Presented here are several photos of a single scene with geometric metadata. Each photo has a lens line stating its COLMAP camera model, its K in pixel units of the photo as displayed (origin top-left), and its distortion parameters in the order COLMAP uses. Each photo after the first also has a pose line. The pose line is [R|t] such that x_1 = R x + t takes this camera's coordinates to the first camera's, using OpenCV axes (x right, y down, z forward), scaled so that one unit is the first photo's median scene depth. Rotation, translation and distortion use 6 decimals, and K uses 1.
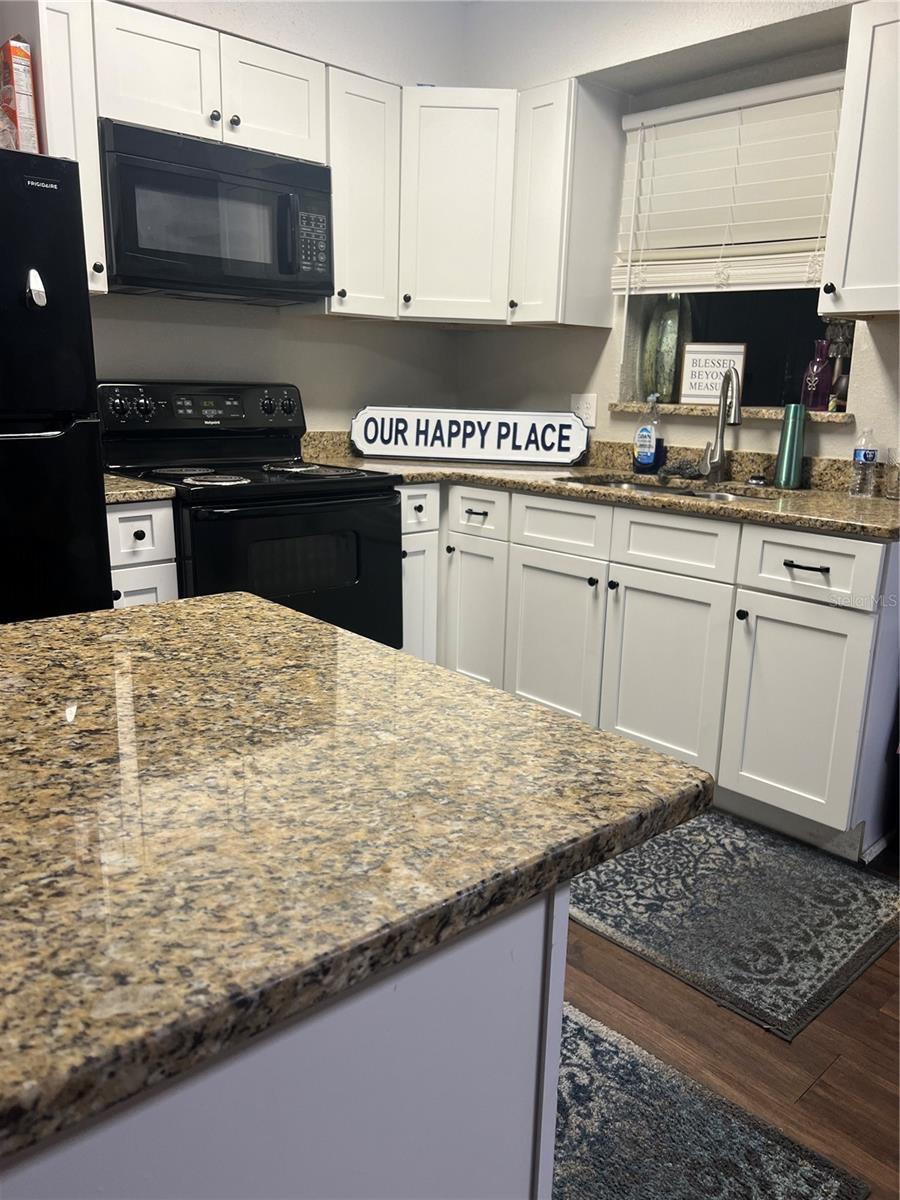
lens RADIAL K [[932.2, 0, 452.6], [0, 932.2, 607.9], [0, 0, 1]] dist [0.045392, -0.051559]
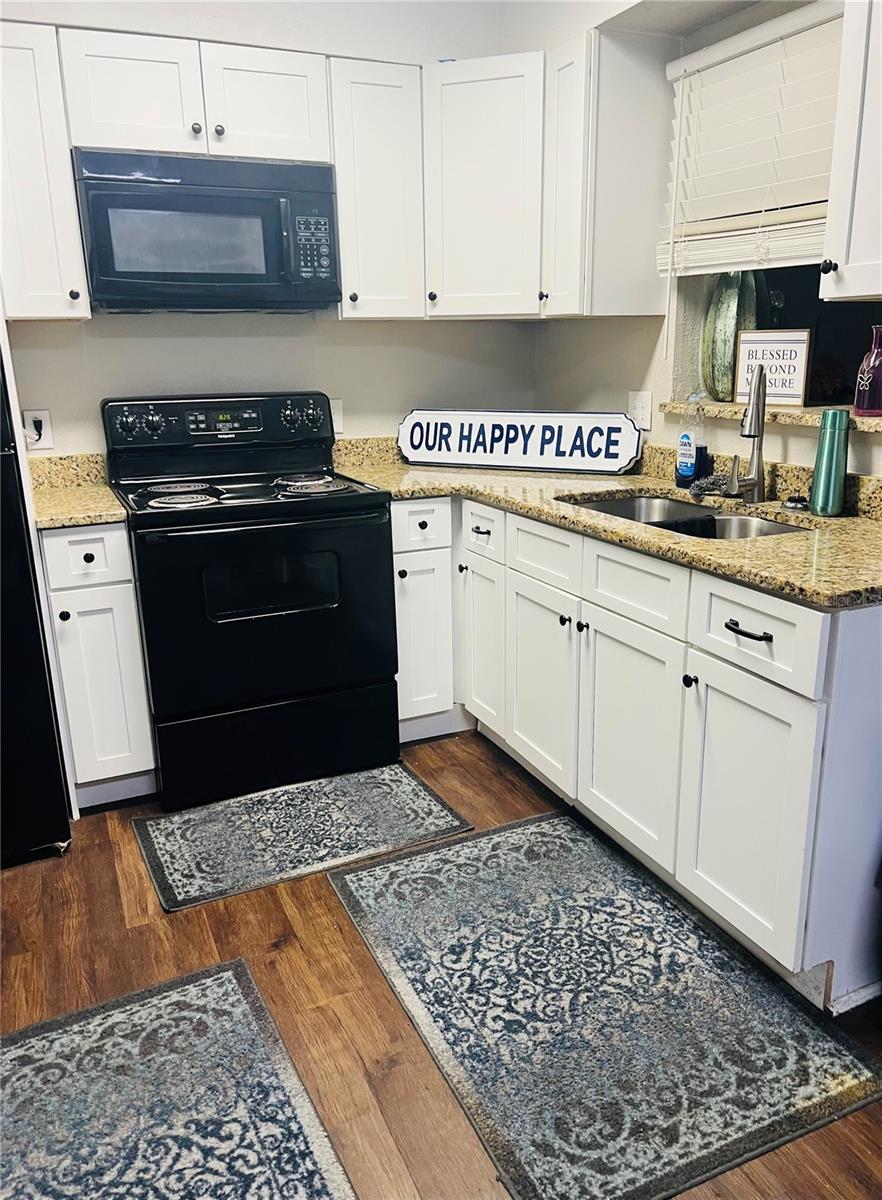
lens RADIAL K [[921.8, 0, 441.0], [0, 921.8, 600.0], [0, 0, 1]] dist [0.028092, -0.013613]
pose [[0.942378, 0.048077, -0.331078, 0.285051], [-0.038576, 0.998635, 0.035212, -0.064051], [0.332319, -0.020411, 0.942946, 0.135717]]
